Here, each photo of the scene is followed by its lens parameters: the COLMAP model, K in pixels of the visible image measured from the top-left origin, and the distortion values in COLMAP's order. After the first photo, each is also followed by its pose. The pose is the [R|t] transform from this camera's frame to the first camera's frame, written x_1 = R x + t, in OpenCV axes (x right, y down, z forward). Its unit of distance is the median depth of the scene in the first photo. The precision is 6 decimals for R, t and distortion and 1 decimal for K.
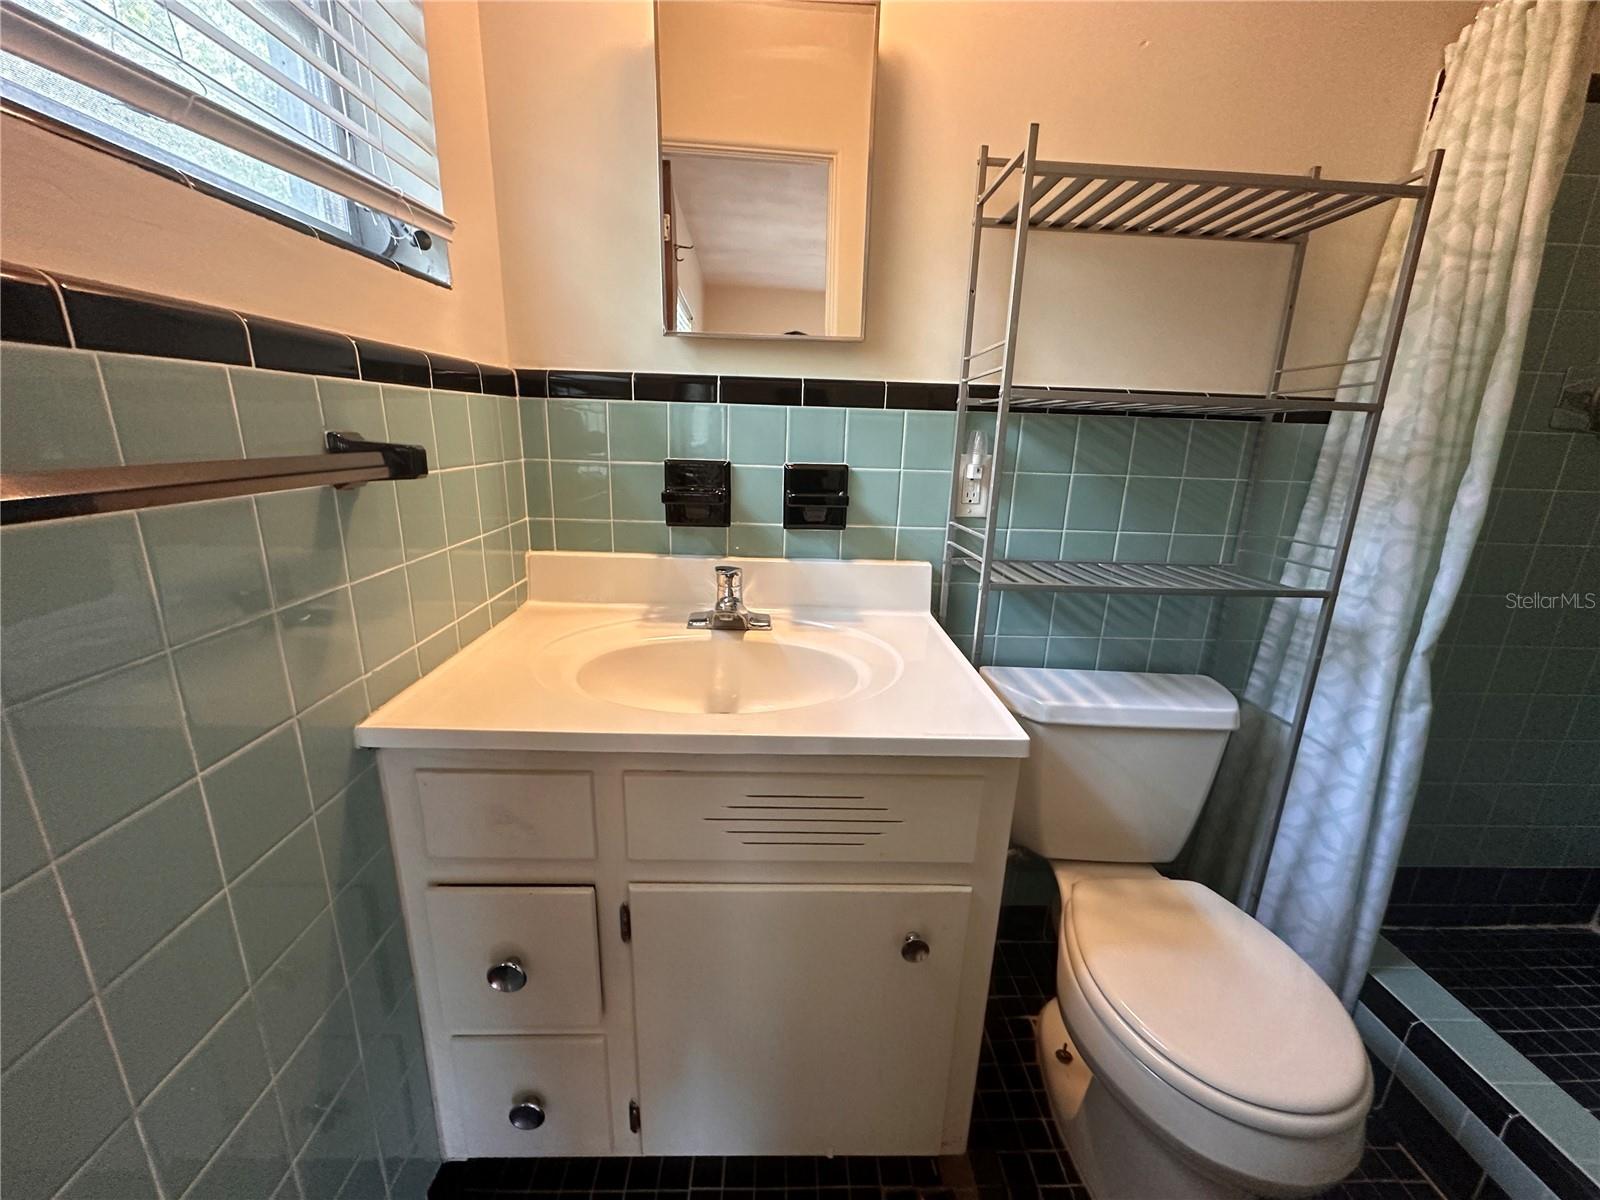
lens RADIAL K [[643.0, 0, 801.3], [0, 643.0, 606.0], [0, 0, 1]] dist [0.000197, -0.000130]
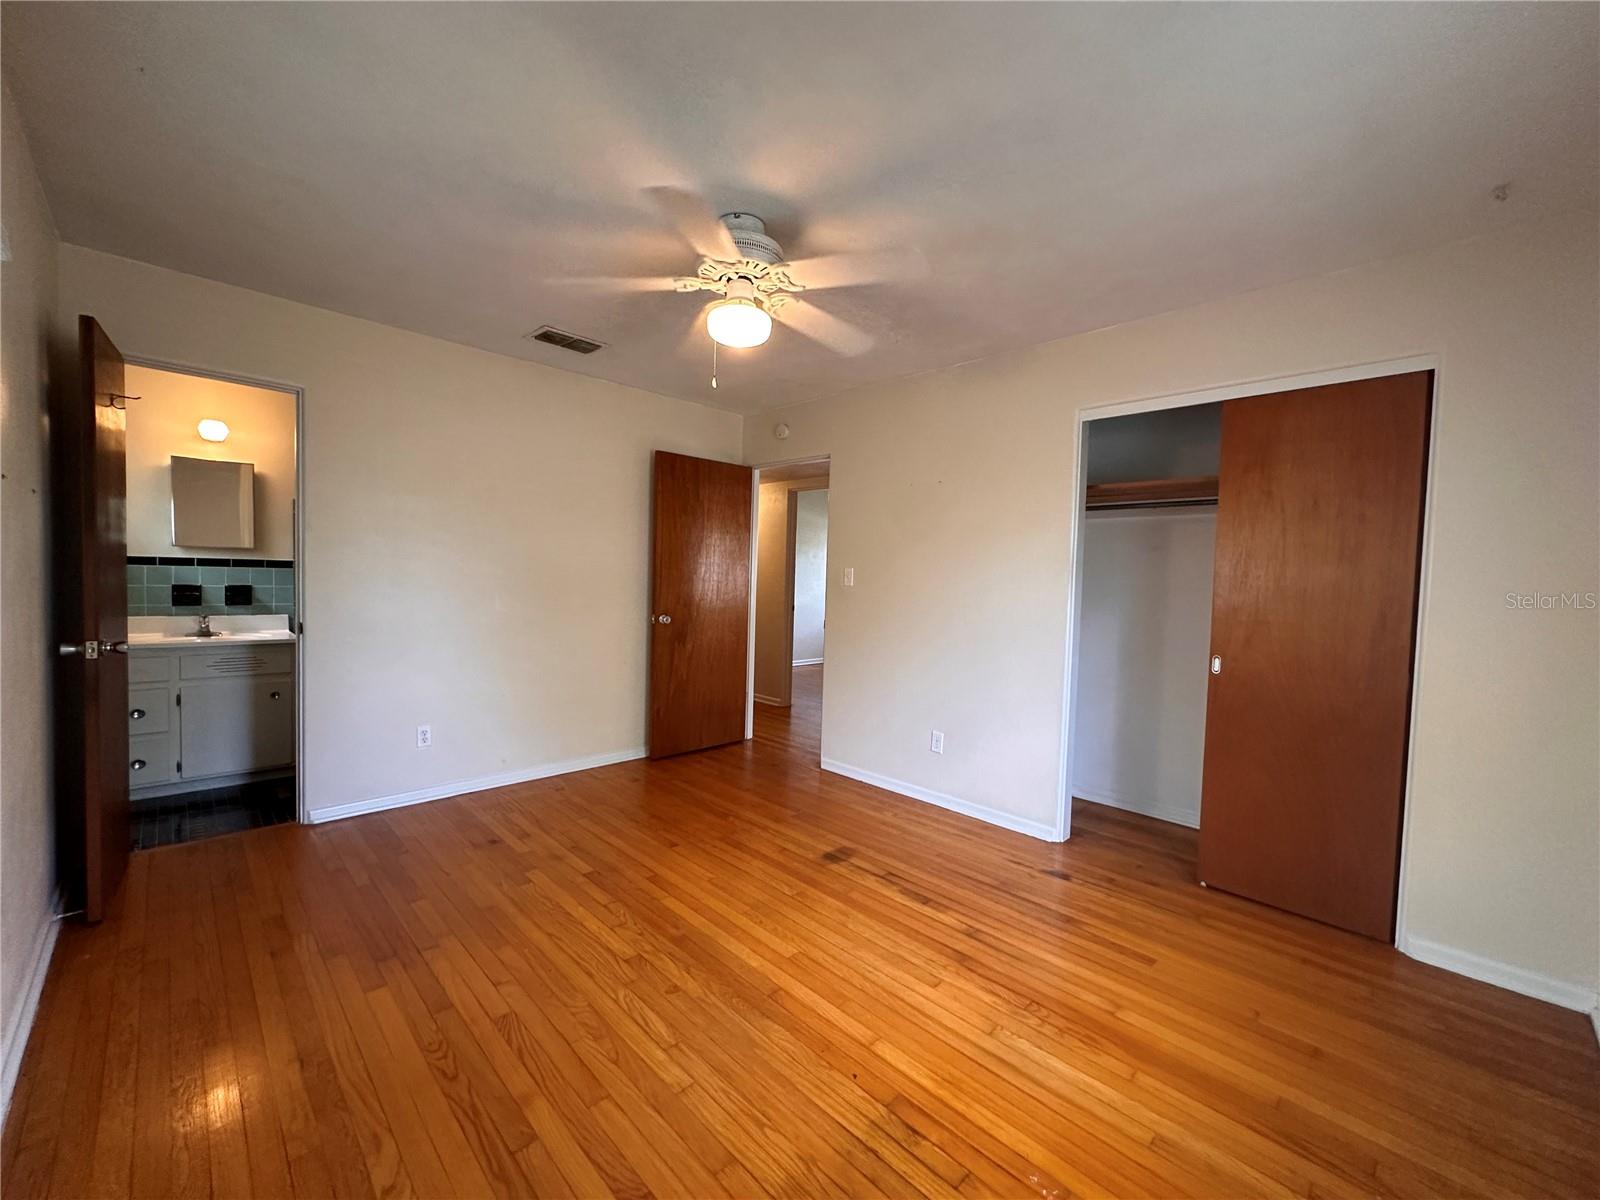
lens RADIAL K [[643.0, 0, 807.0], [0, 643.0, 602.7], [0, 0, 1]] dist [0.000197, -0.000130]
pose [[0.736637, -0.038182, 0.675209, -0.055739], [0.173140, 0.975778, -0.133713, 0.778370], [-0.653749, 0.215404, 0.725406, -3.126946]]
